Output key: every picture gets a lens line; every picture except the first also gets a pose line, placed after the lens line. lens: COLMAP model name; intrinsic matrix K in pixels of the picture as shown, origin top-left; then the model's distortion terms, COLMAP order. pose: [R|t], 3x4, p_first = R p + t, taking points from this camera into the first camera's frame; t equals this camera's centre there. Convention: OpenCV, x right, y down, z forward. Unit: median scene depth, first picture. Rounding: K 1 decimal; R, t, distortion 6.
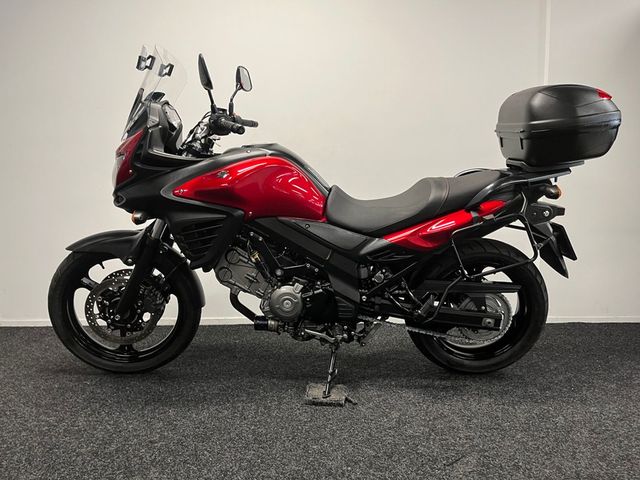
lens RADIAL K [[486.6, 0, 318.8], [0, 486.6, 235.9], [0, 0, 1]] dist [0.069720, -0.086078]
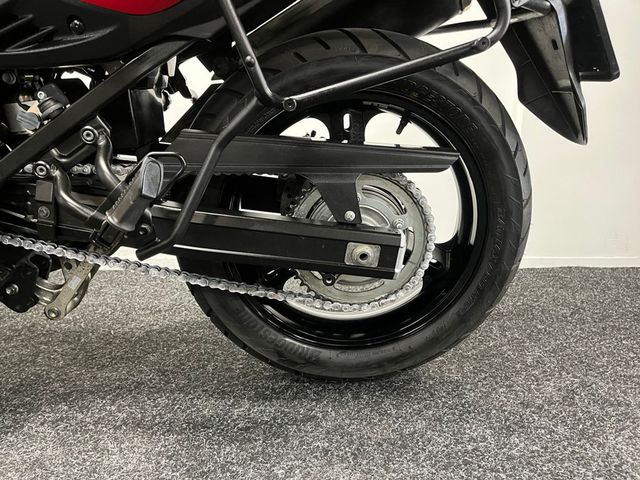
lens RADIAL K [[486.6, 0, 318.6], [0, 486.6, 250.0], [0, 0, 1]] dist [0.069720, -0.086078]
pose [[0.999430, 0.000791, 0.033751, 0.295818], [-0.004873, 0.992635, 0.121042, 0.127573], [-0.033406, -0.121138, 0.992073, 0.638929]]
